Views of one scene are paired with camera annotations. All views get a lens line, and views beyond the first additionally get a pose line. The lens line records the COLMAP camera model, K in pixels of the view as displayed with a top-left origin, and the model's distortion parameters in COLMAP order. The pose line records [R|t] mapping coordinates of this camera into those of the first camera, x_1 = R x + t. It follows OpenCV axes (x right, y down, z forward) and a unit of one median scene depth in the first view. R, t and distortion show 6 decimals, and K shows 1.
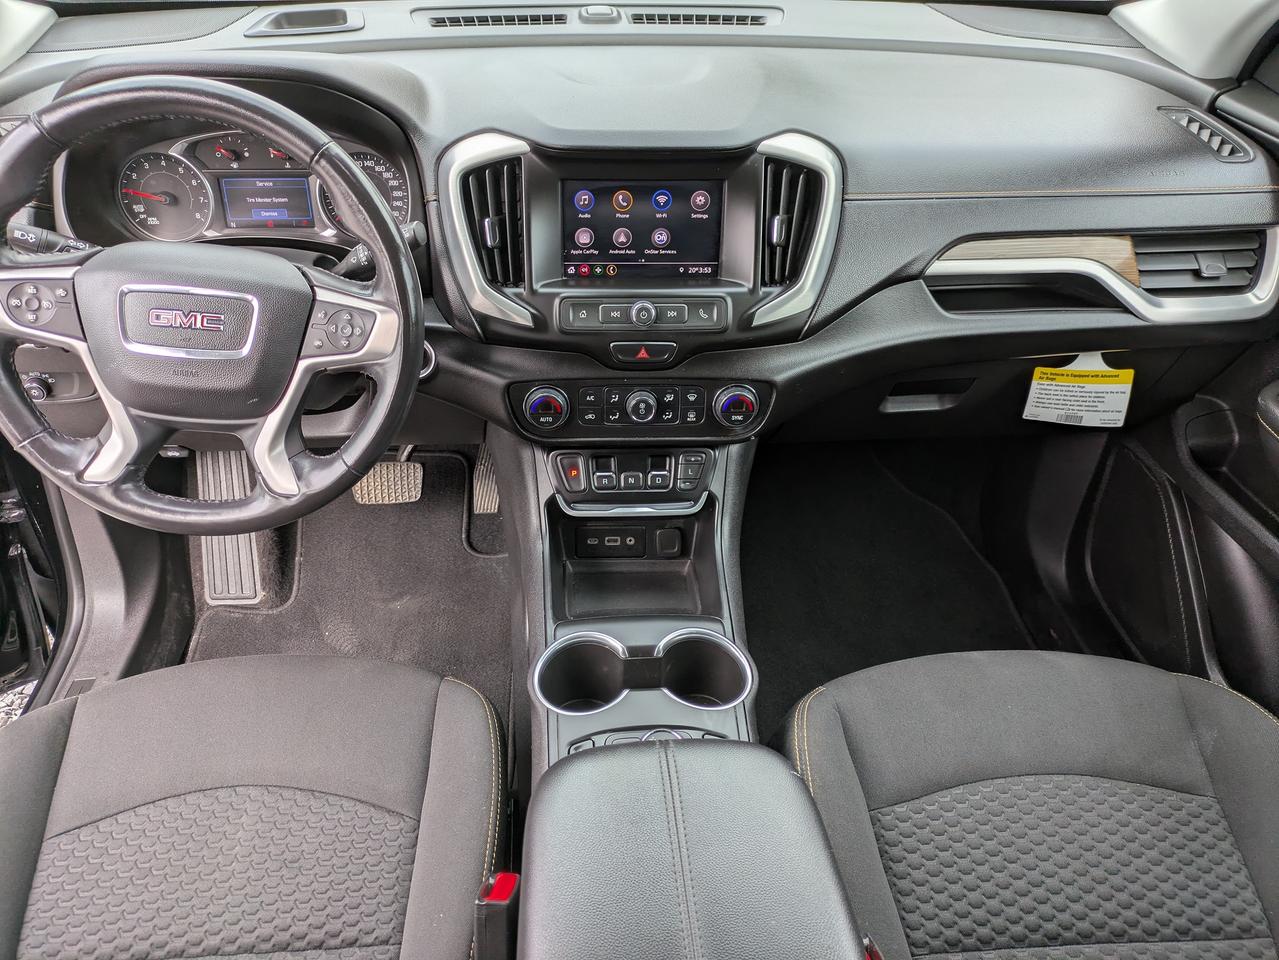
lens RADIAL K [[945.2, 0, 624.5], [0, 945.2, 487.1], [0, 0, 1]] dist [0.008865, 0.006893]
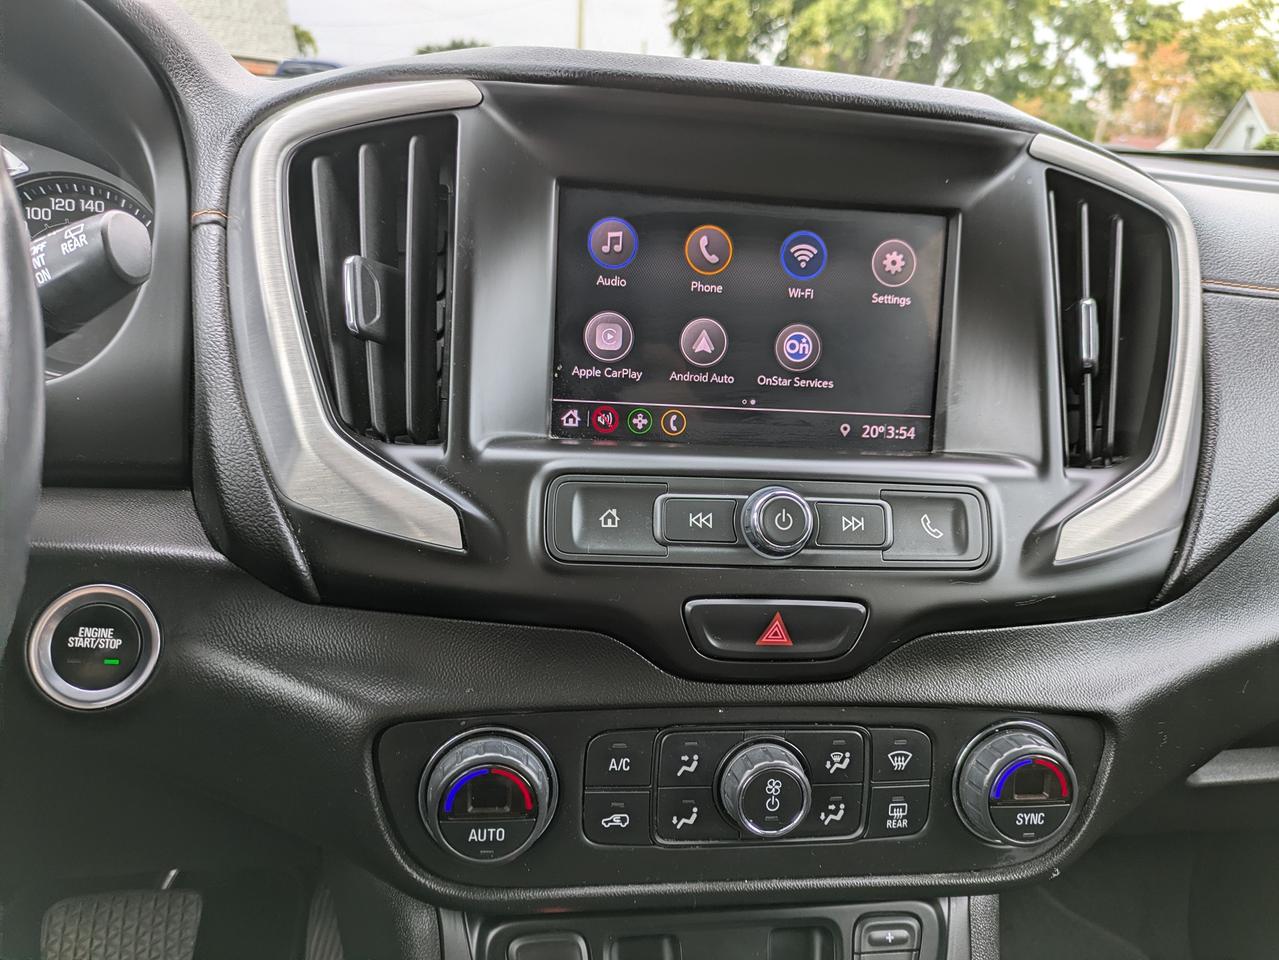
lens RADIAL K [[983.2, 0, 652.0], [0, 983.2, 482.1], [0, 0, 1]] dist [0.014526, -0.004754]
pose [[0.993404, 0.025240, 0.111851, -0.068272], [0.014948, 0.938642, -0.344570, -0.068090], [-0.113685, 0.343969, 0.932073, 0.641036]]
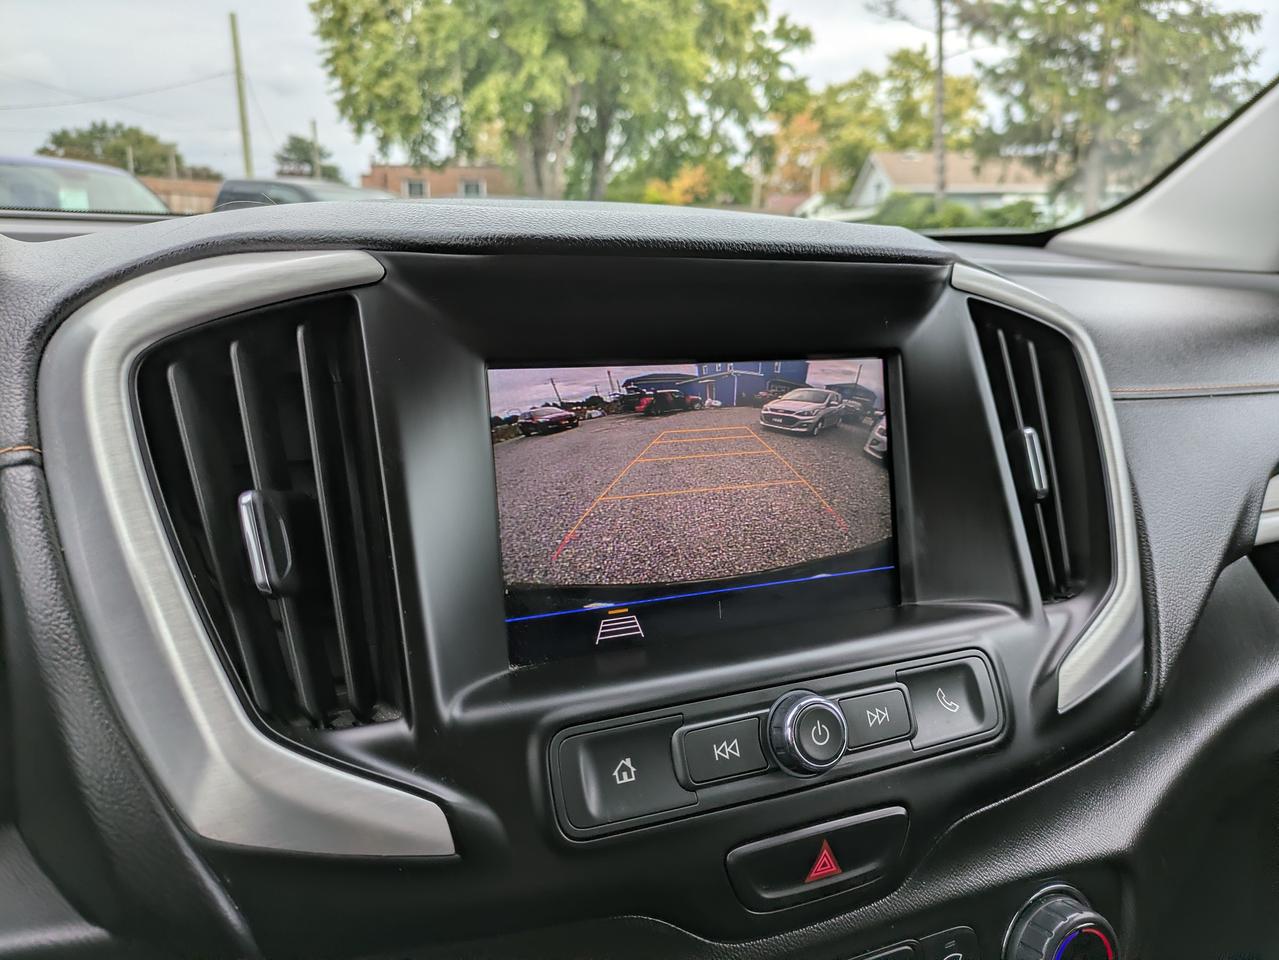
lens RADIAL K [[979.5, 0, 642.0], [0, 979.5, 497.5], [0, 0, 1]] dist [0.013433, 0.001920]
pose [[0.923581, -0.091898, 0.372227, -0.140662], [0.234008, 0.904159, -0.357404, -0.148357], [-0.303707, 0.417195, 0.856569, 0.696046]]
